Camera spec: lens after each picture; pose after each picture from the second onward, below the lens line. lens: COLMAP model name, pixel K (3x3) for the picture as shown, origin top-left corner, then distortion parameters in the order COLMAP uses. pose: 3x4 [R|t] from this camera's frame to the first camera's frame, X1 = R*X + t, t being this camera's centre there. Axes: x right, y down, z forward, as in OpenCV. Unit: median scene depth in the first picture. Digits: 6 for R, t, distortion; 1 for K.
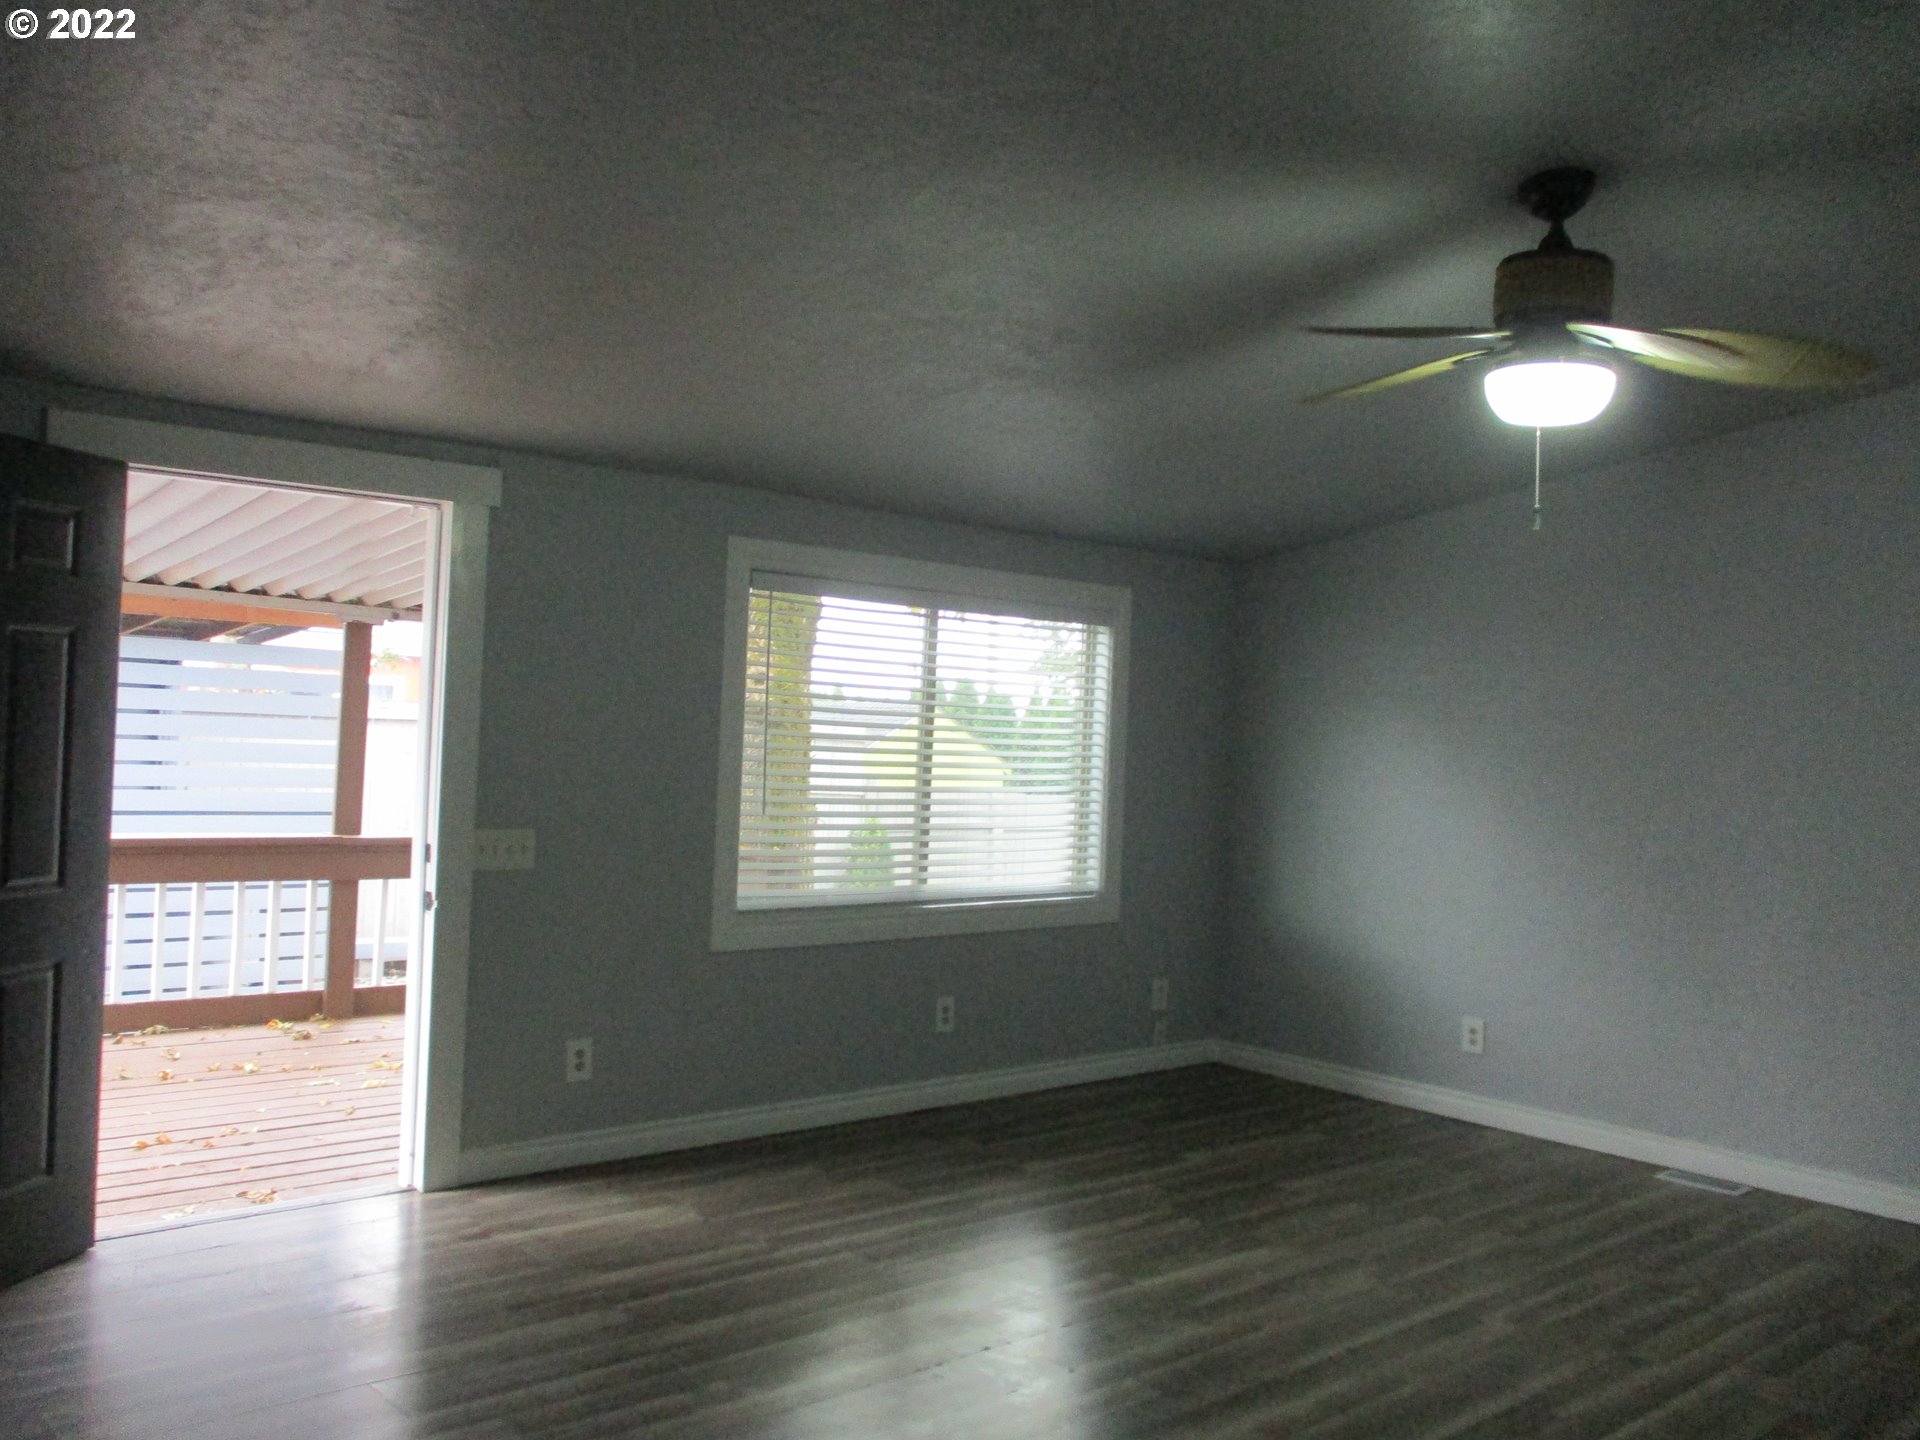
lens RADIAL K [[1626.0, 0, 960.0], [0, 1626.0, 720.0], [0, 0, 1]] dist [-0.030452, -0.001228]
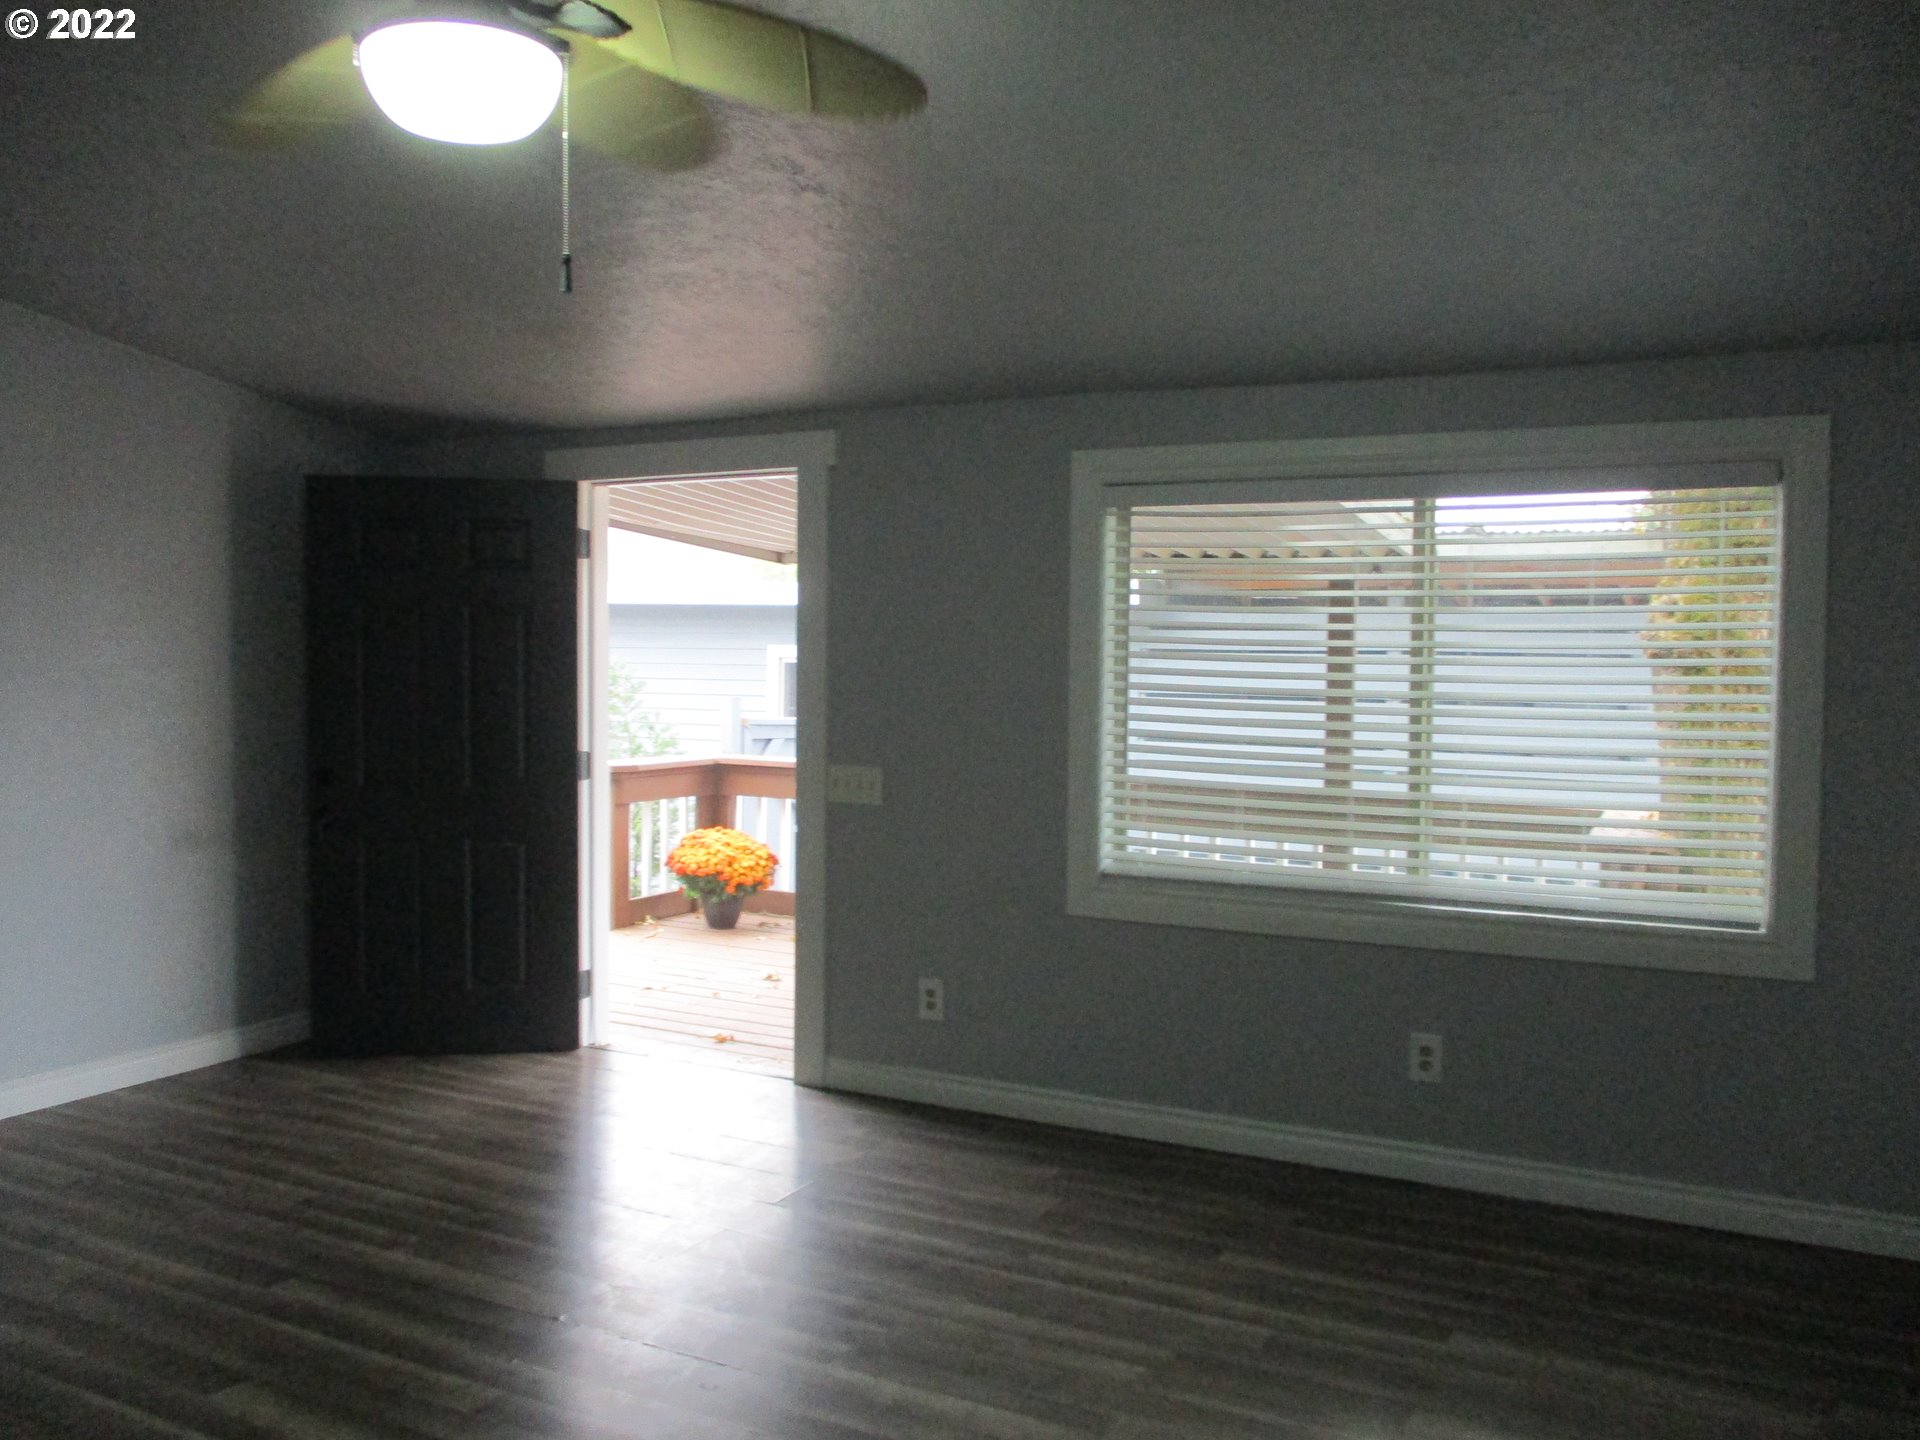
lens RADIAL K [[1626.0, 0, 960.0], [0, 1626.0, 720.0], [0, 0, 1]] dist [-0.030452, -0.001228]
pose [[0.339788, 0.000848, -0.940502, 0.752128], [0.007304, 0.999967, 0.003540, 0.033953], [0.940474, -0.008072, 0.339771, 0.704357]]
